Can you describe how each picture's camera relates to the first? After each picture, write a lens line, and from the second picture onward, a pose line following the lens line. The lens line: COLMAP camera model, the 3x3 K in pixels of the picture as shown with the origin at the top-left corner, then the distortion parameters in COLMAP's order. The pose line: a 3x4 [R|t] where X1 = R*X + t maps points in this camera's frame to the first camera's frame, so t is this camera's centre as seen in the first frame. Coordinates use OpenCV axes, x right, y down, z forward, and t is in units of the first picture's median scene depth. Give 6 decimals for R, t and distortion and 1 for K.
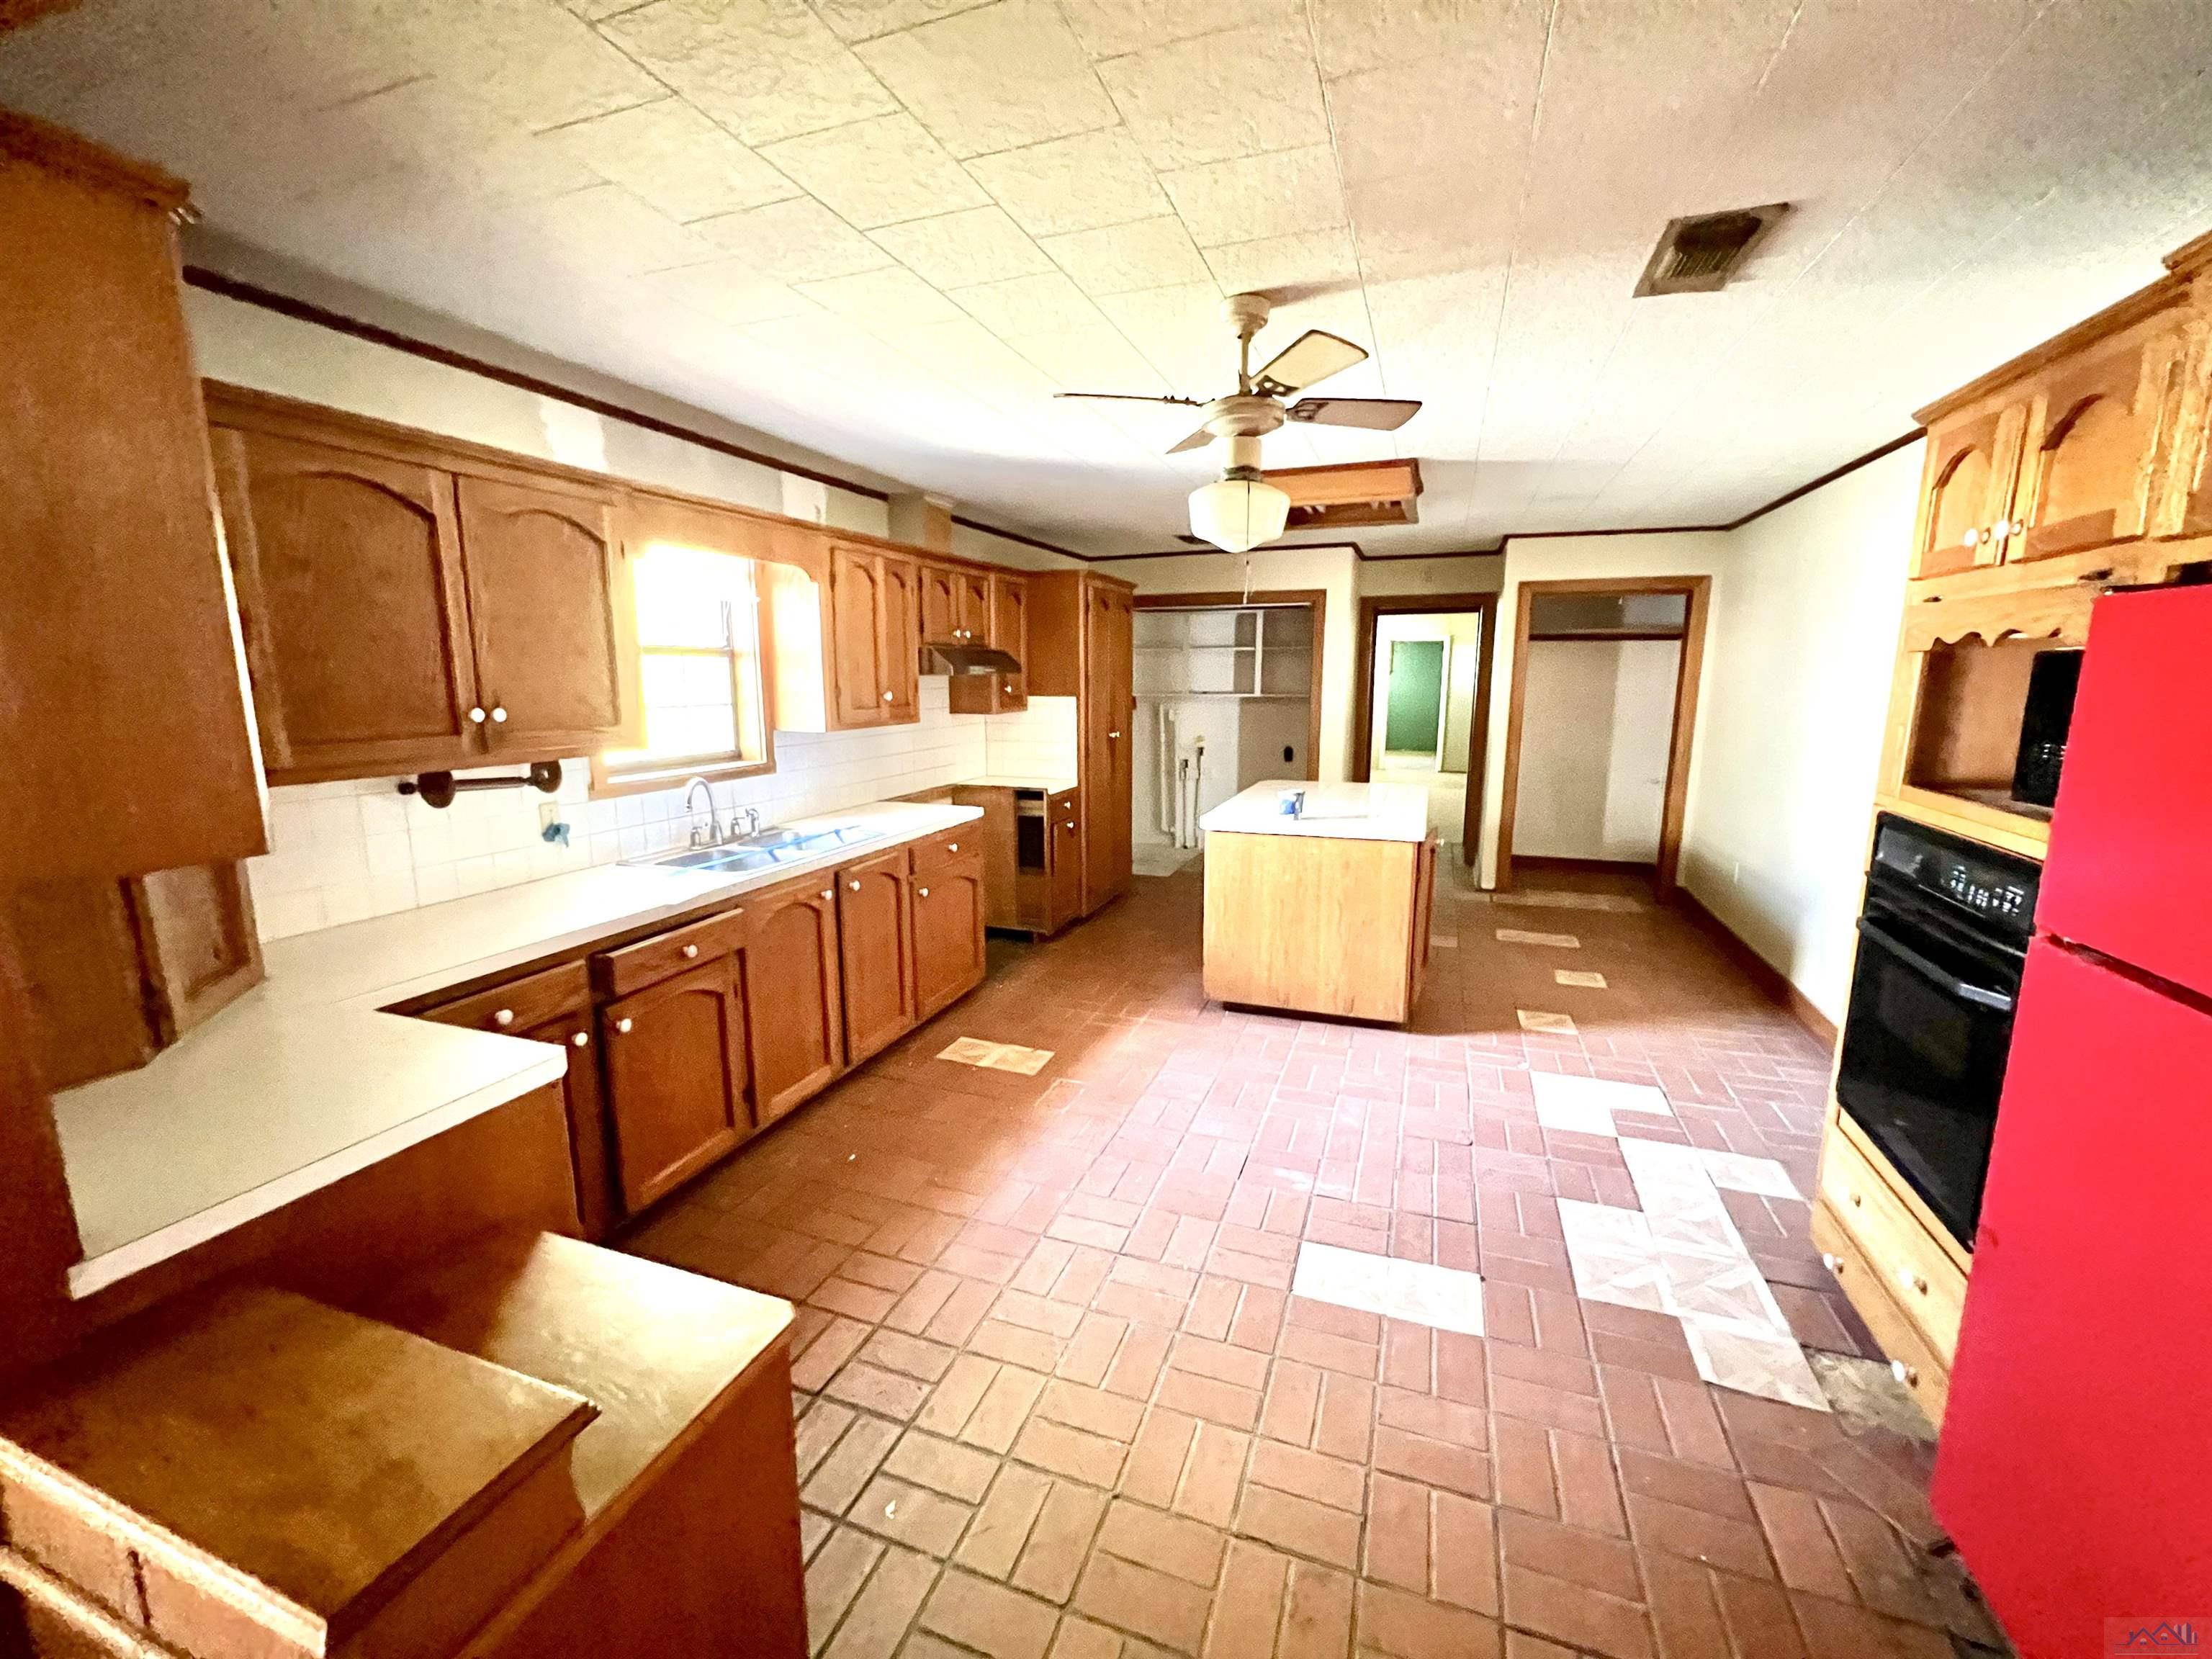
lens RADIAL K [[890.1, 0, 1107.3], [0, 890.1, 826.6], [0, 0, 1]] dist [-0.000217, -0.000016]
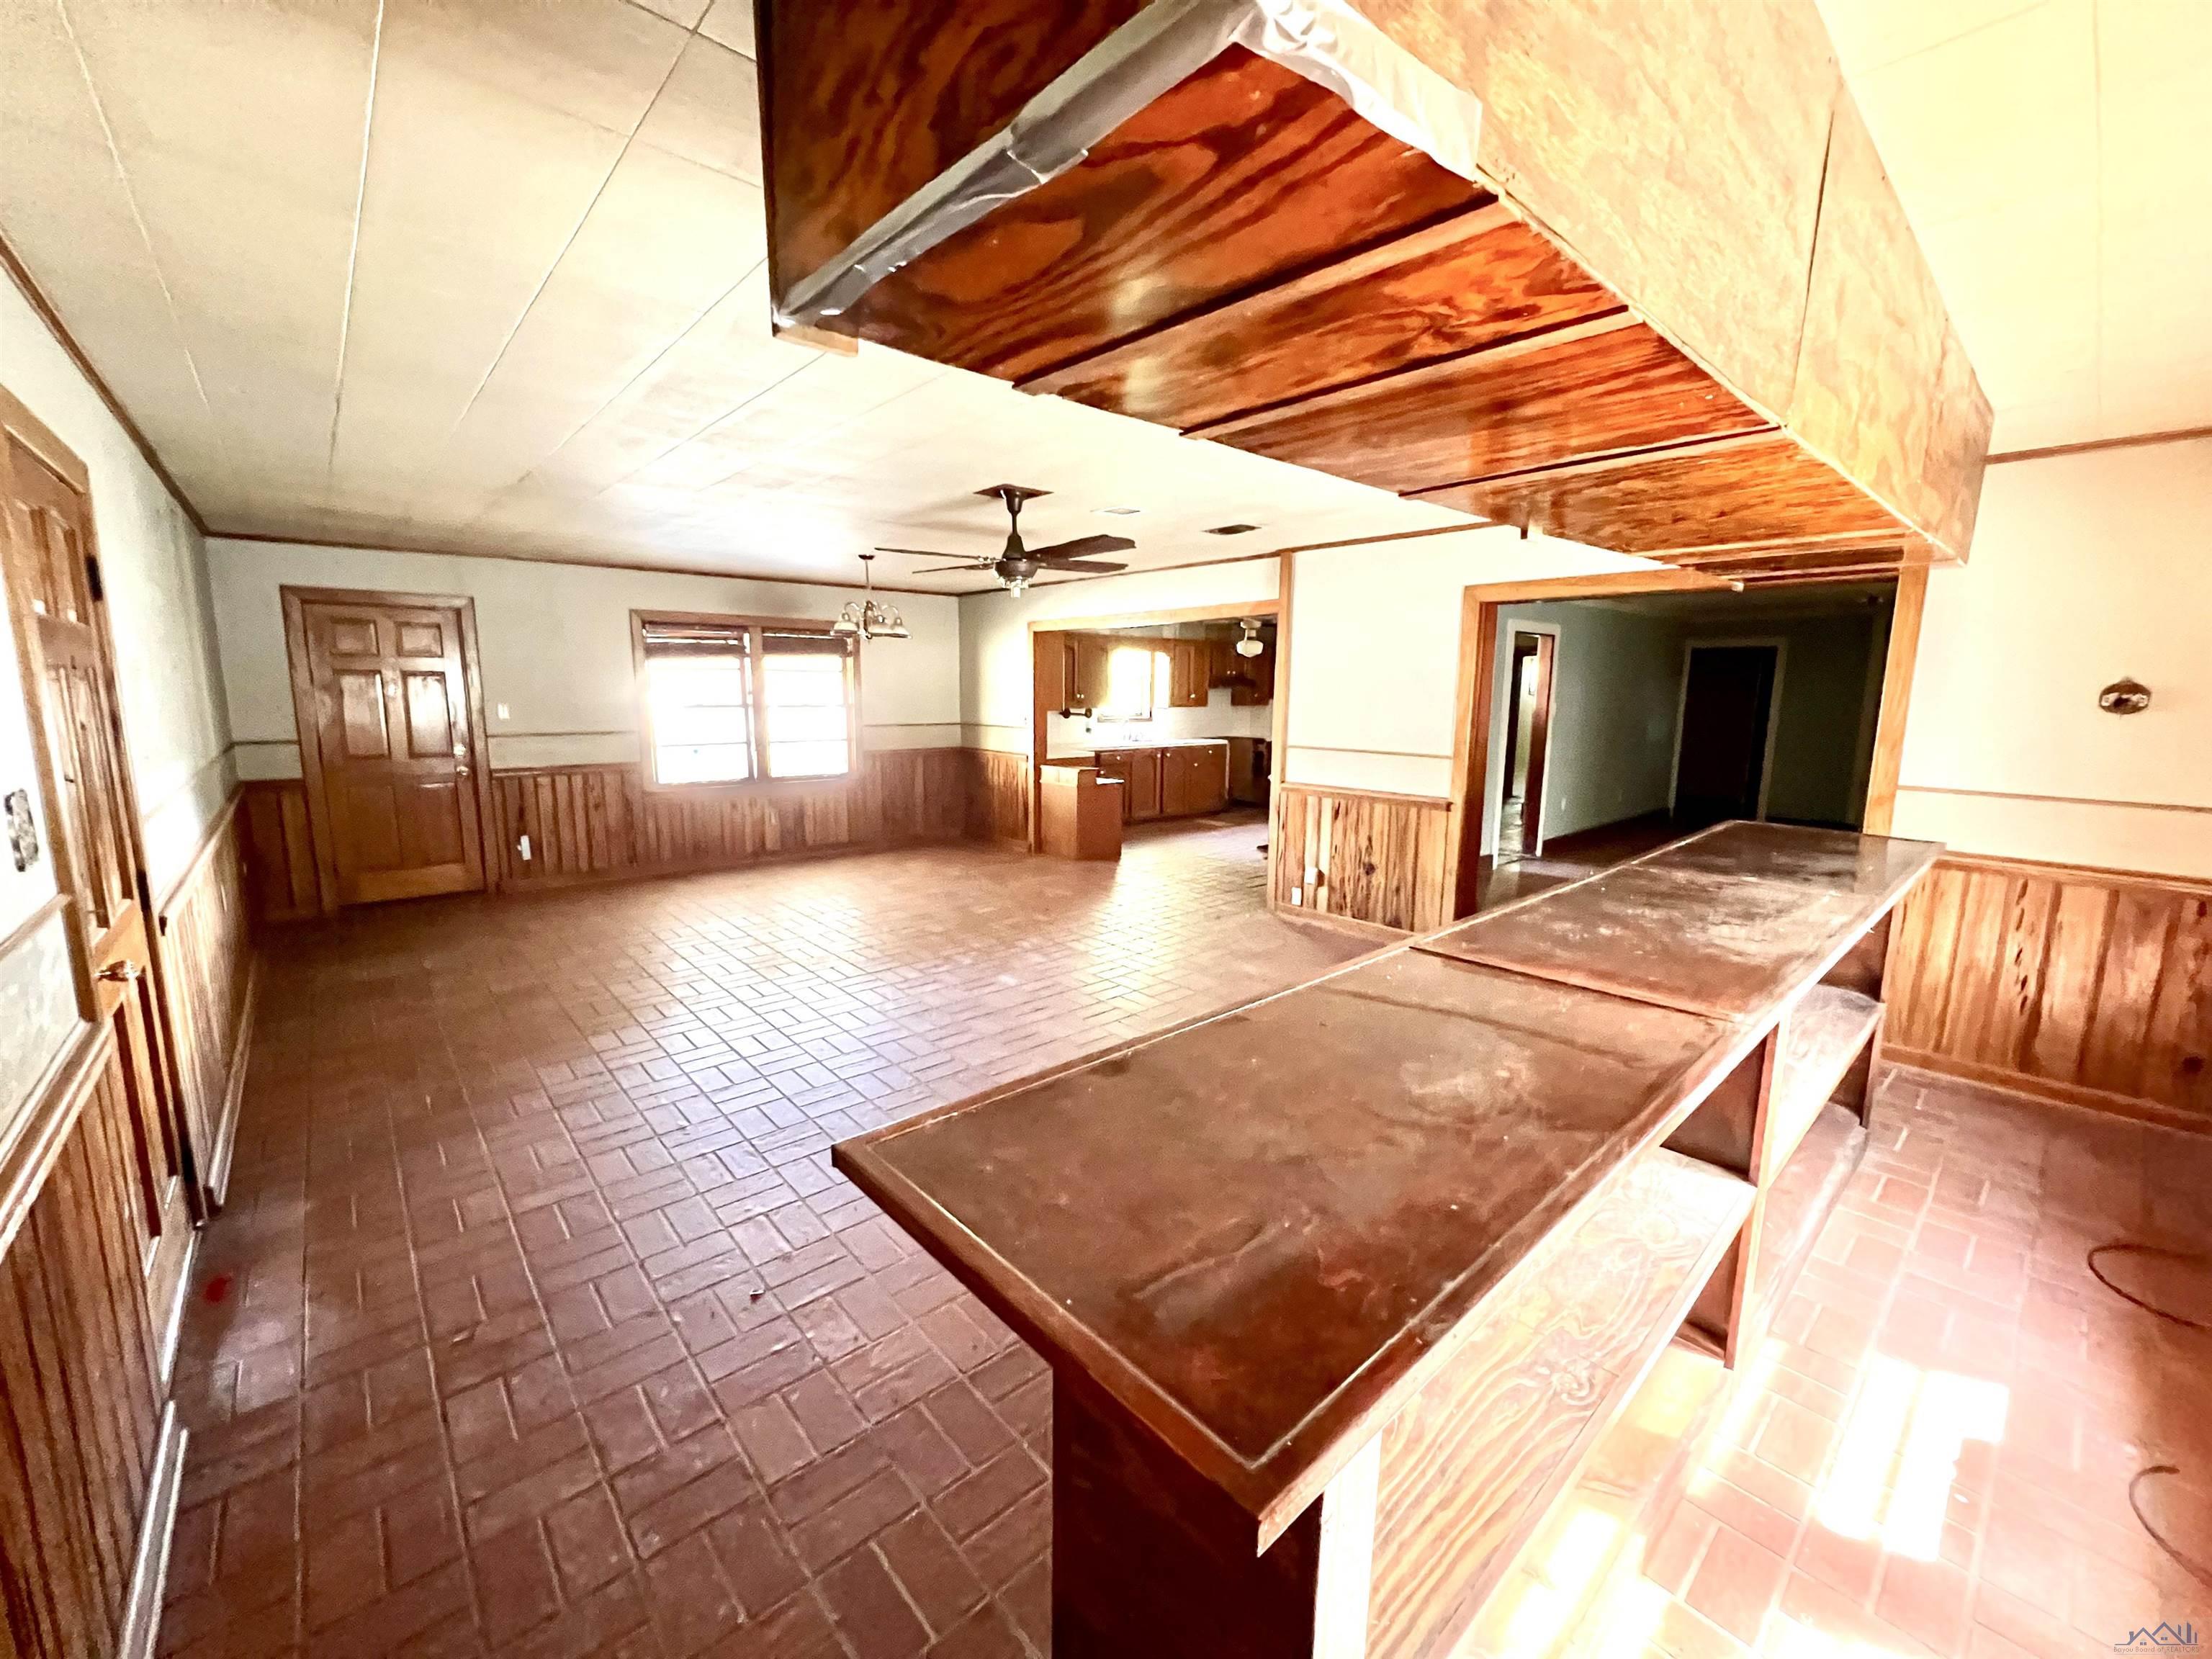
lens RADIAL K [[889.0, 0, 1106.3], [0, 889.0, 824.4], [0, 0, 1]] dist [-0.000274, -0.000003]
pose [[0.881617, 0.087185, -0.463843, 0.943665], [-0.095592, 0.995406, 0.005409, 0.296392], [0.462183, 0.039571, 0.885901, -1.761724]]
